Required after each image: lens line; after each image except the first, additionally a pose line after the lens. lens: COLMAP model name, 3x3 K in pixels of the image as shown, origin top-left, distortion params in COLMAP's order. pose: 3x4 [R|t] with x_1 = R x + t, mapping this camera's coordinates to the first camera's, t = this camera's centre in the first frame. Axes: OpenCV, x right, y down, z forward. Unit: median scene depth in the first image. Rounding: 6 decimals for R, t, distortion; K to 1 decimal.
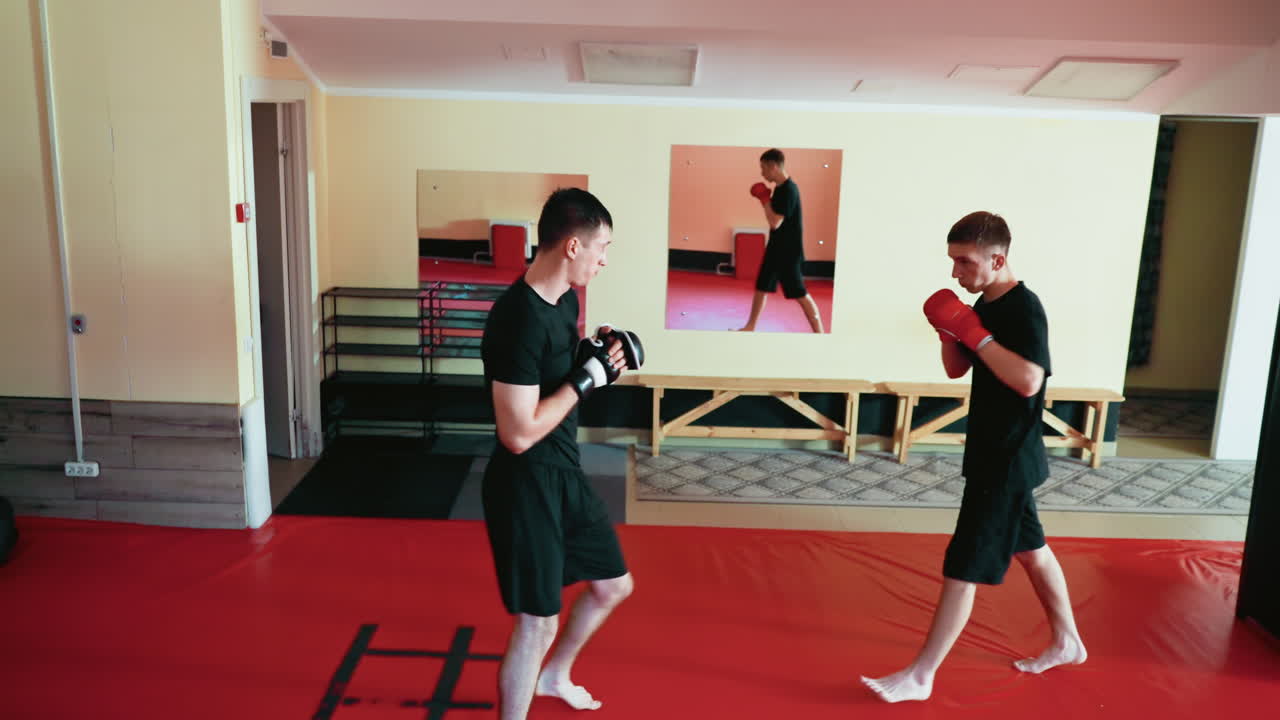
lens RADIAL K [[1107.3, 0, 640.0], [0, 1107.3, 360.0], [0, 0, 1]] dist [-0.003805, -0.005554]
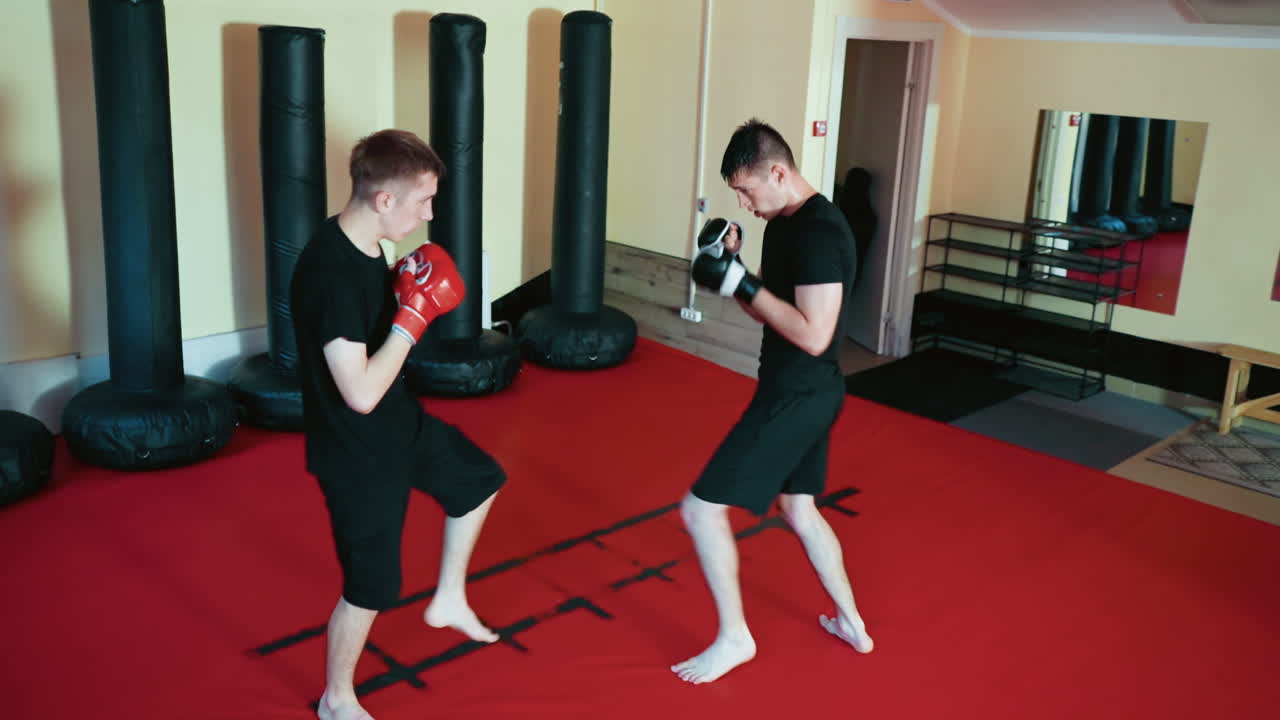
lens RADIAL K [[1107.3, 0, 640.0], [0, 1107.3, 360.0], [0, 0, 1]] dist [-0.003805, -0.005554]
pose [[0.703472, 0.203010, -0.681112, 0.299390], [-0.179116, 0.978045, 0.106516, 0.016657], [0.687782, 0.047068, 0.724390, -0.006839]]
